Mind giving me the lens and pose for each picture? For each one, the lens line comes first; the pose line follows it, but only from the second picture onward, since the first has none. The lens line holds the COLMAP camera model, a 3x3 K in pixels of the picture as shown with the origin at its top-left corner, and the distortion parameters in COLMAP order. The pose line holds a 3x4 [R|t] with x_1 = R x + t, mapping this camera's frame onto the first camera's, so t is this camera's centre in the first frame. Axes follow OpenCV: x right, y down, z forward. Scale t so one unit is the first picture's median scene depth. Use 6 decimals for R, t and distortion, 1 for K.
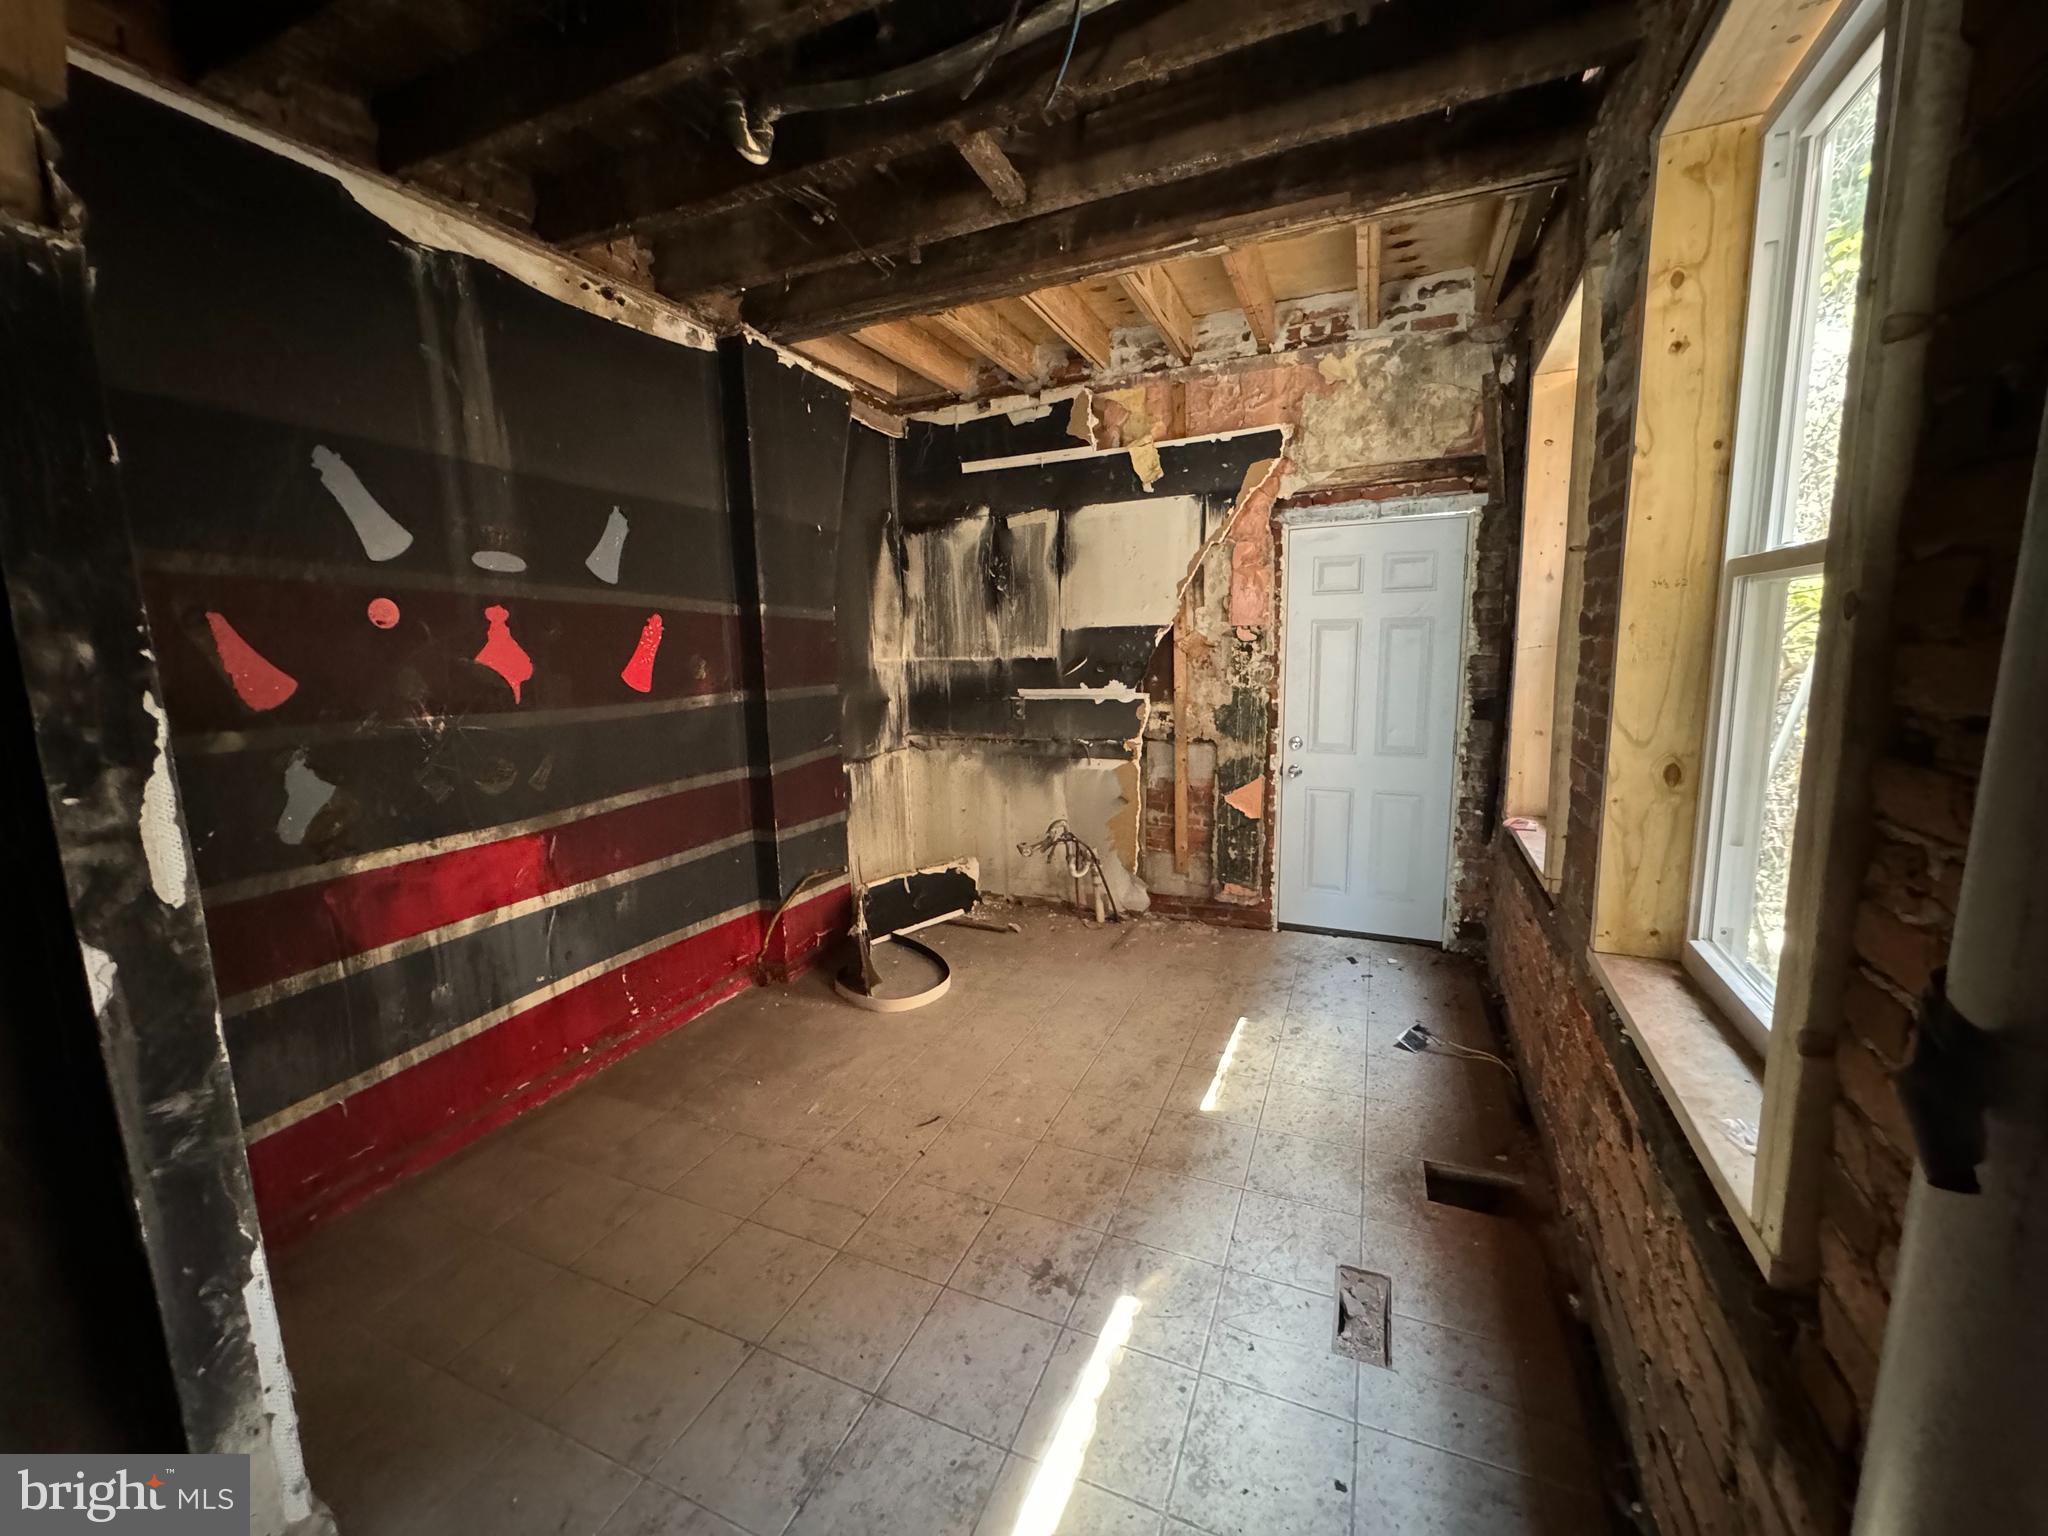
lens RADIAL K [[815.6, 0, 1027.6], [0, 815.6, 764.4], [0, 0, 1]] dist [-0.001178, -0.000024]
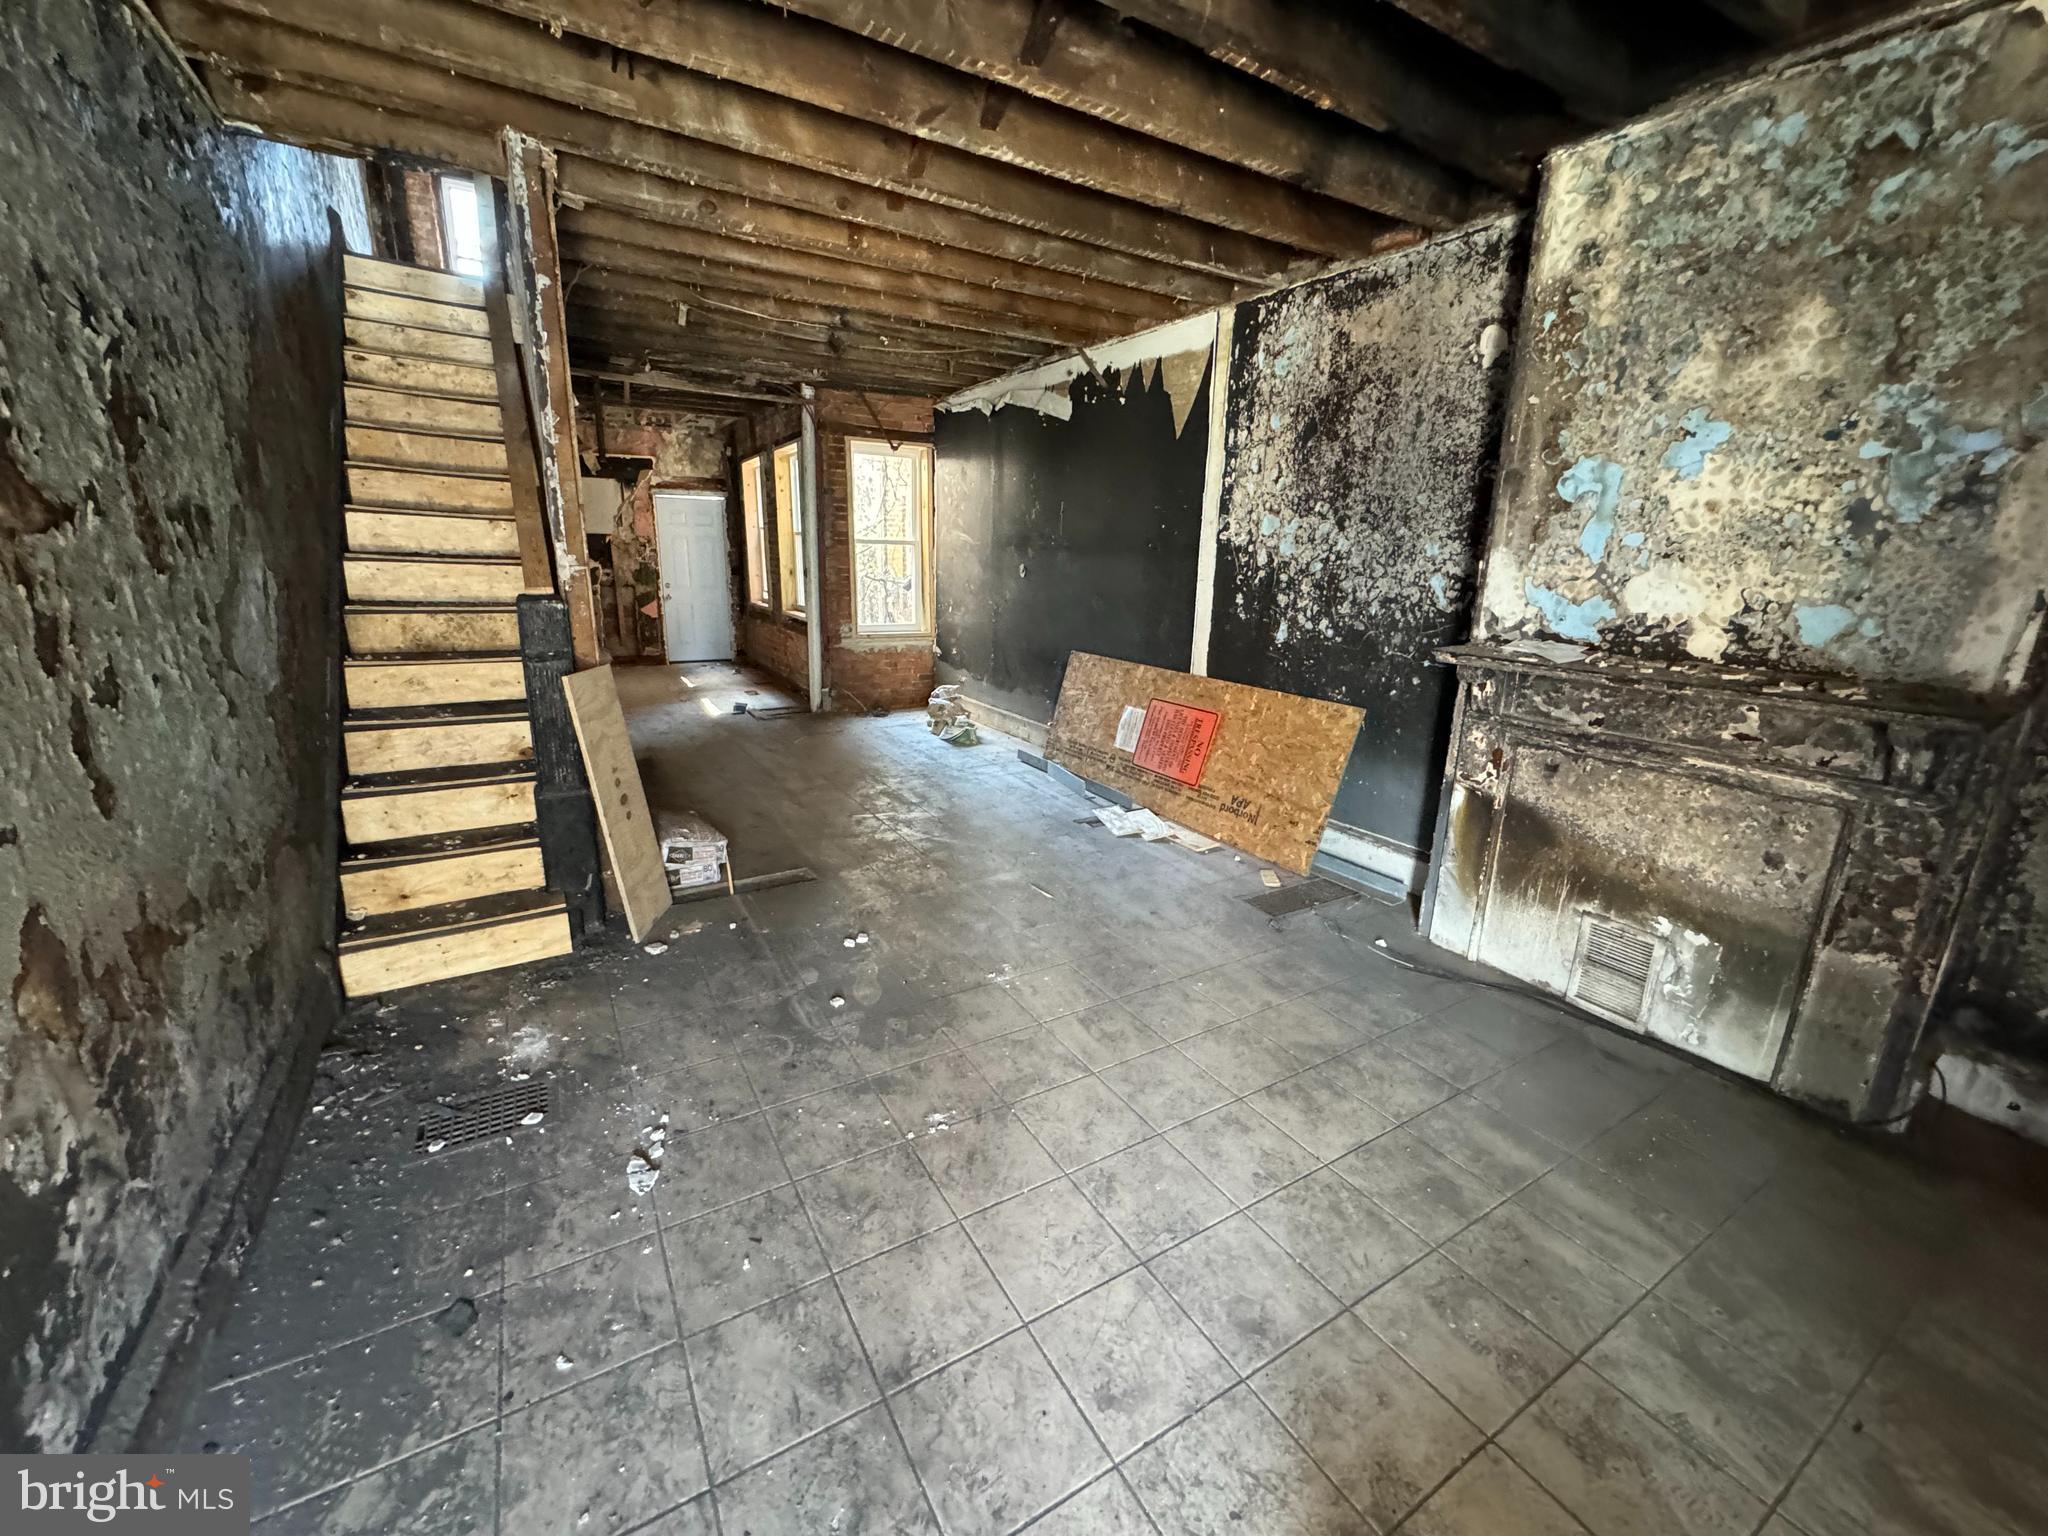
lens RADIAL K [[815.6, 0, 1023.5], [0, 815.6, 765.4], [0, 0, 1]] dist [-0.001178, -0.000024]
pose [[0.574716, -0.179574, 0.798408, -1.165437], [0.086383, 0.983489, 0.159021, 0.218332], [-0.813781, -0.022423, 0.580739, -1.378842]]
